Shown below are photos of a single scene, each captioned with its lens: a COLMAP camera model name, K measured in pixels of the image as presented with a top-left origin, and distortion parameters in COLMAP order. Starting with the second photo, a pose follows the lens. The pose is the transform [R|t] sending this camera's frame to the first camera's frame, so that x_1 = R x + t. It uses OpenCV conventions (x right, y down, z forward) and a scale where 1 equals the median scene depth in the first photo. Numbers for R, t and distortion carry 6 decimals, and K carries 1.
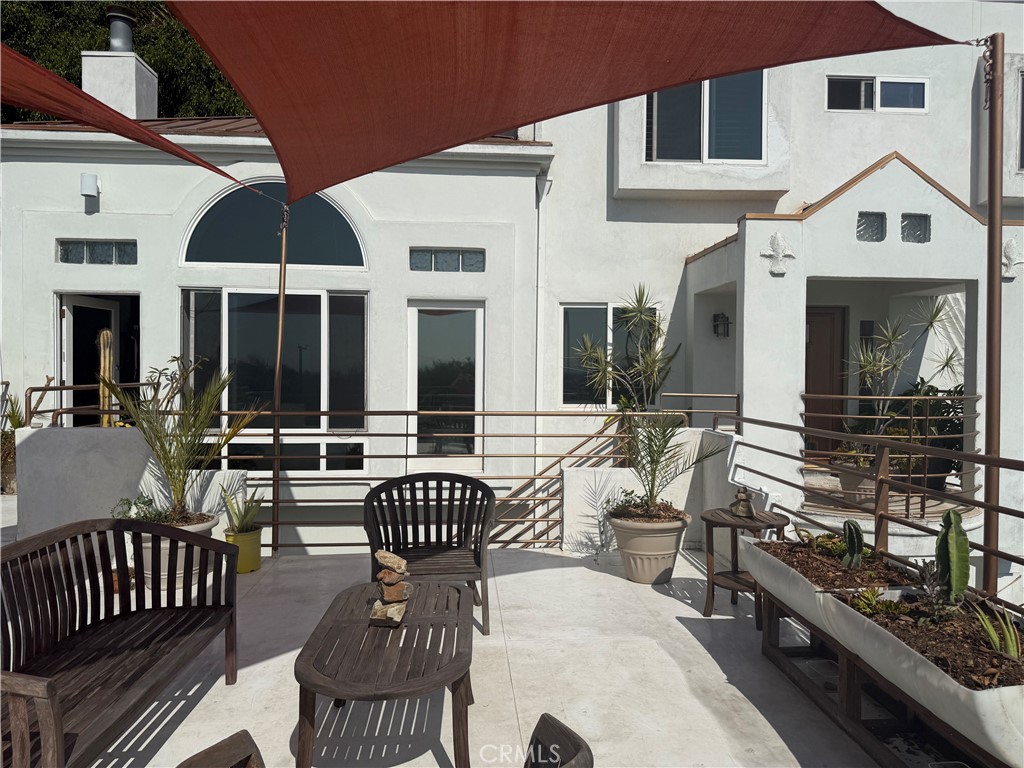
lens RADIAL K [[722.9, 0, 512.0], [0, 722.9, 384.0], [0, 0, 1]] dist [0.109395, -0.120910]
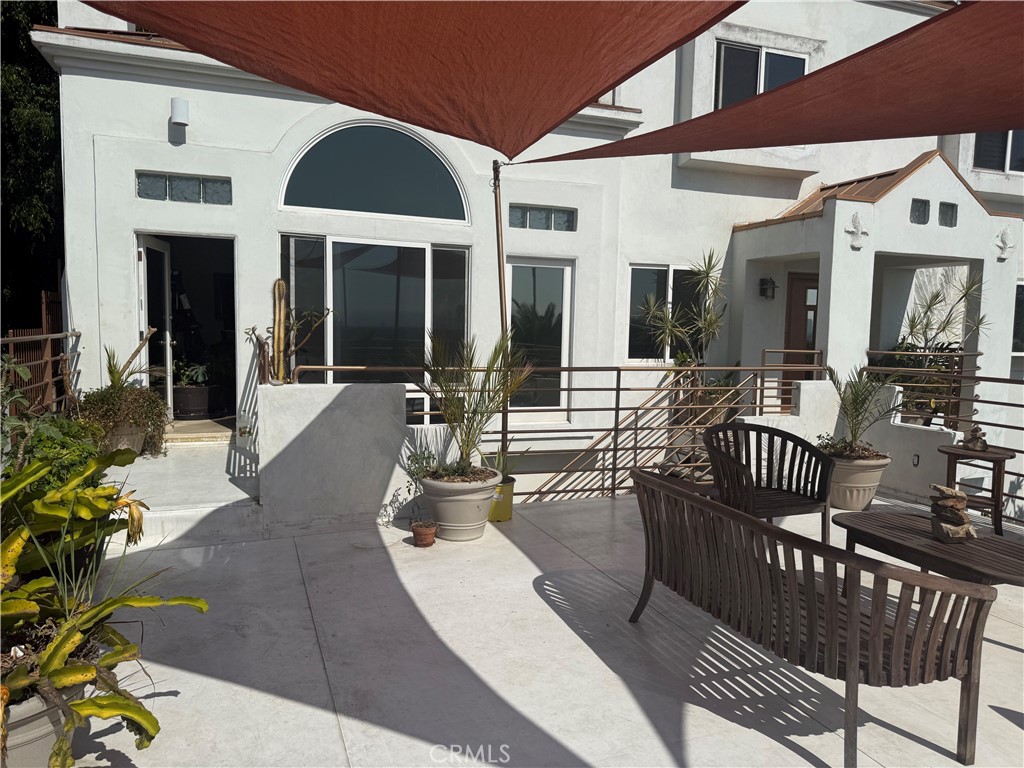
lens RADIAL K [[740.0, 0, 512.0], [0, 740.0, 384.0], [0, 0, 1]] dist [0.115298, -0.142335]
pose [[0.957231, -0.009131, 0.289182, -0.439812], [-0.010503, 0.997746, 0.066269, -0.006586], [-0.289135, -0.066472, 0.954978, -0.004147]]
